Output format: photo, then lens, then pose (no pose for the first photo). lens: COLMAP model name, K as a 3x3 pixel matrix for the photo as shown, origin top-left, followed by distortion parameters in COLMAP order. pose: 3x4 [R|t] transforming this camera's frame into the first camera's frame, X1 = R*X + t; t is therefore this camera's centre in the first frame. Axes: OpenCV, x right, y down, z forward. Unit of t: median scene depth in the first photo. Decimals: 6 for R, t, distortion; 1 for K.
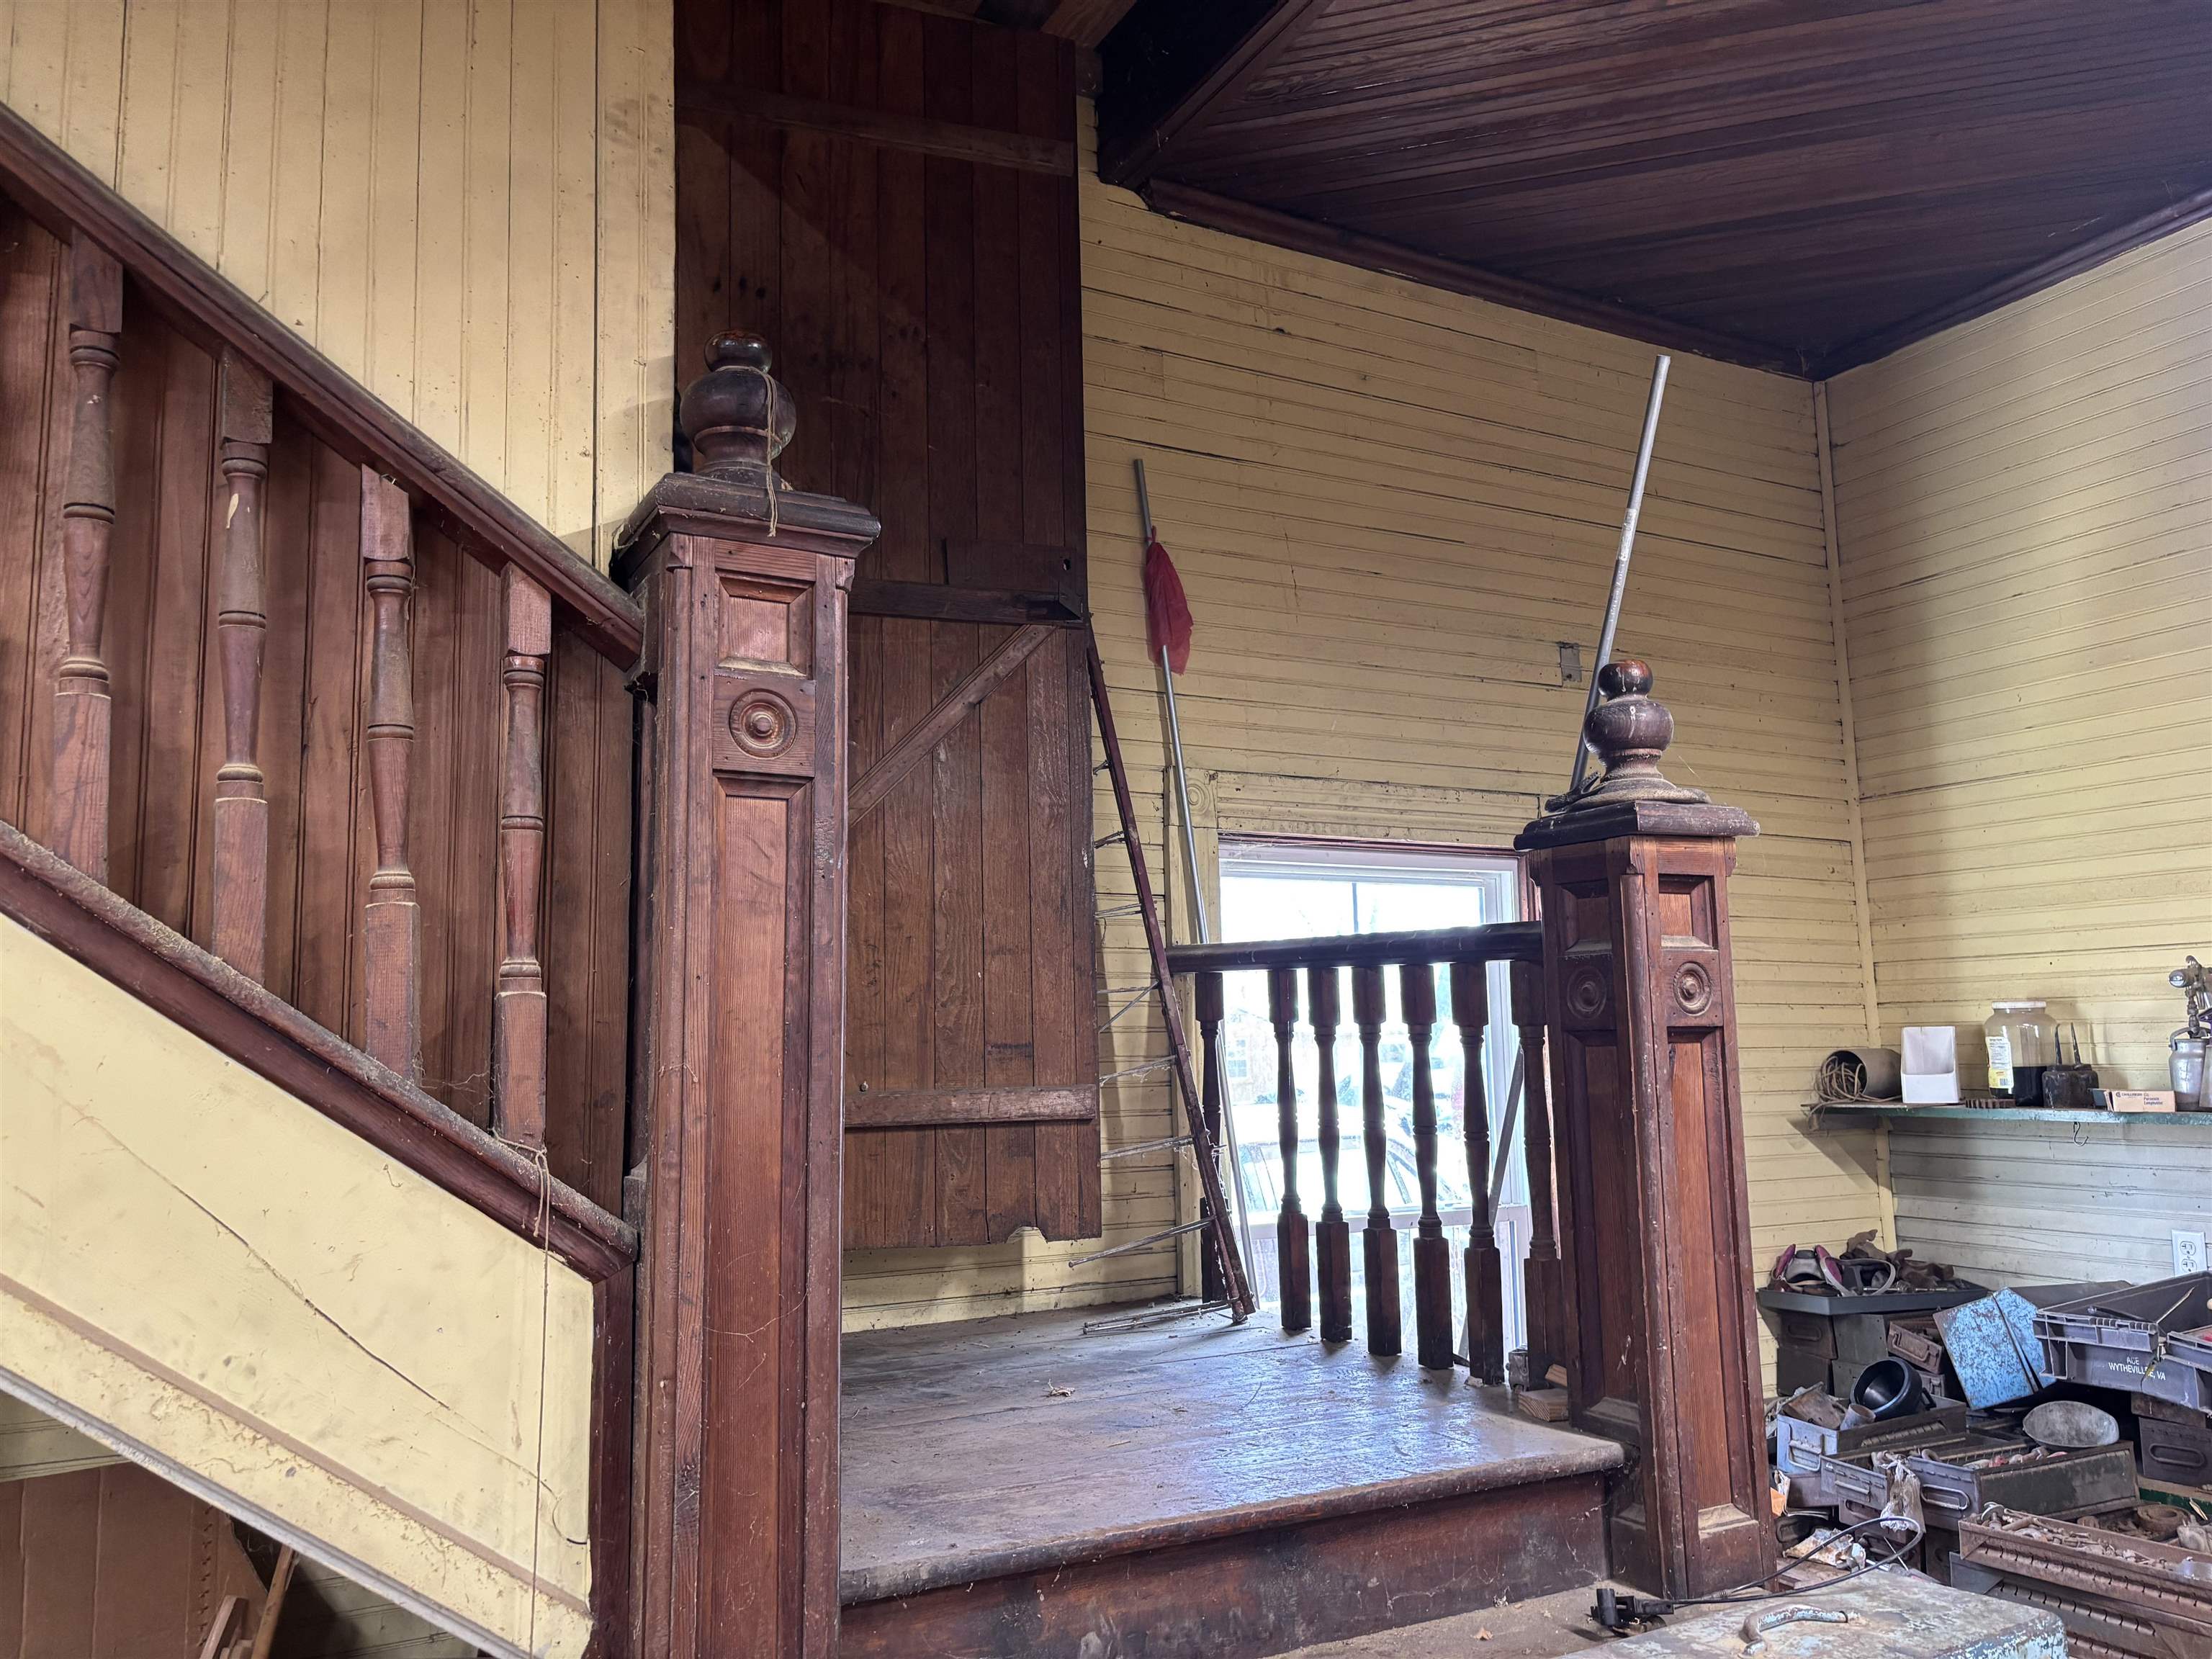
lens RADIAL K [[1669.1, 0, 1112.4], [0, 1669.1, 846.5], [0, 0, 1]] dist [0.024008, -0.026697]
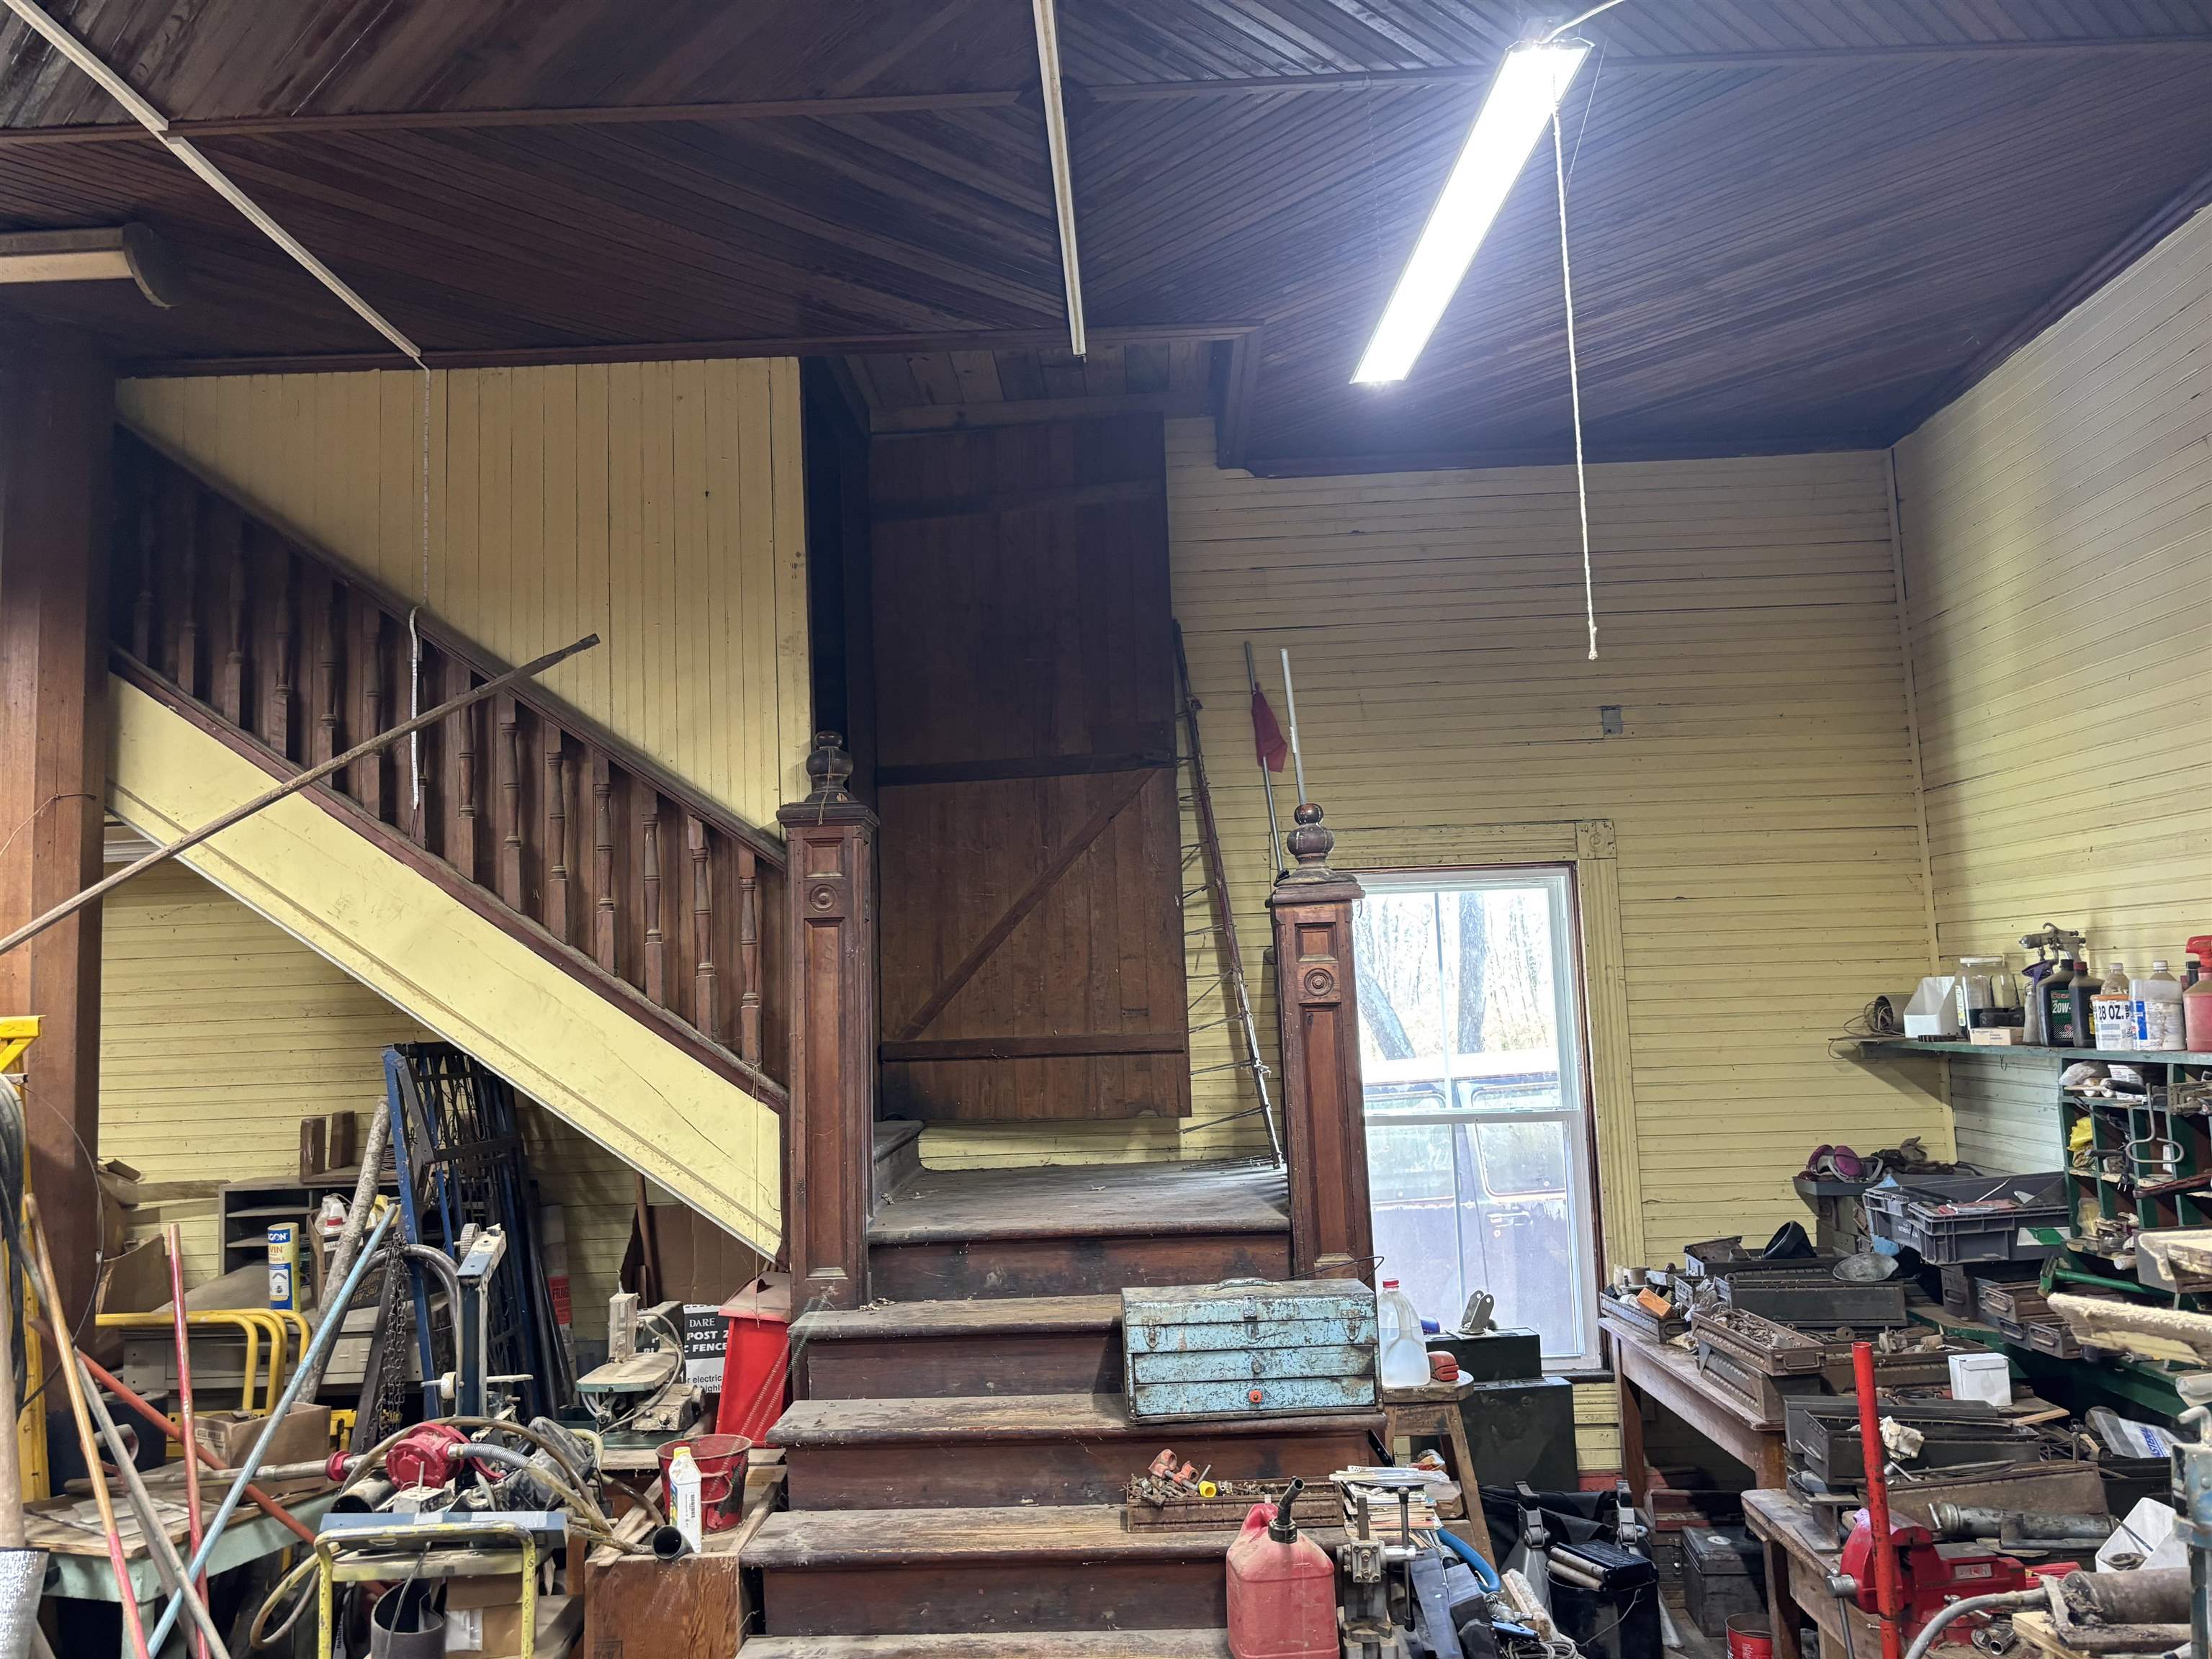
lens RADIAL K [[1669.1, 0, 1105.4], [0, 1669.1, 816.3], [0, 0, 1]] dist [0.024008, -0.026697]
pose [[0.863483, -0.067603, -0.499828, 0.698814], [0.082311, 0.996579, 0.007406, -0.088087], [0.497617, -0.047536, 0.866093, -0.475426]]
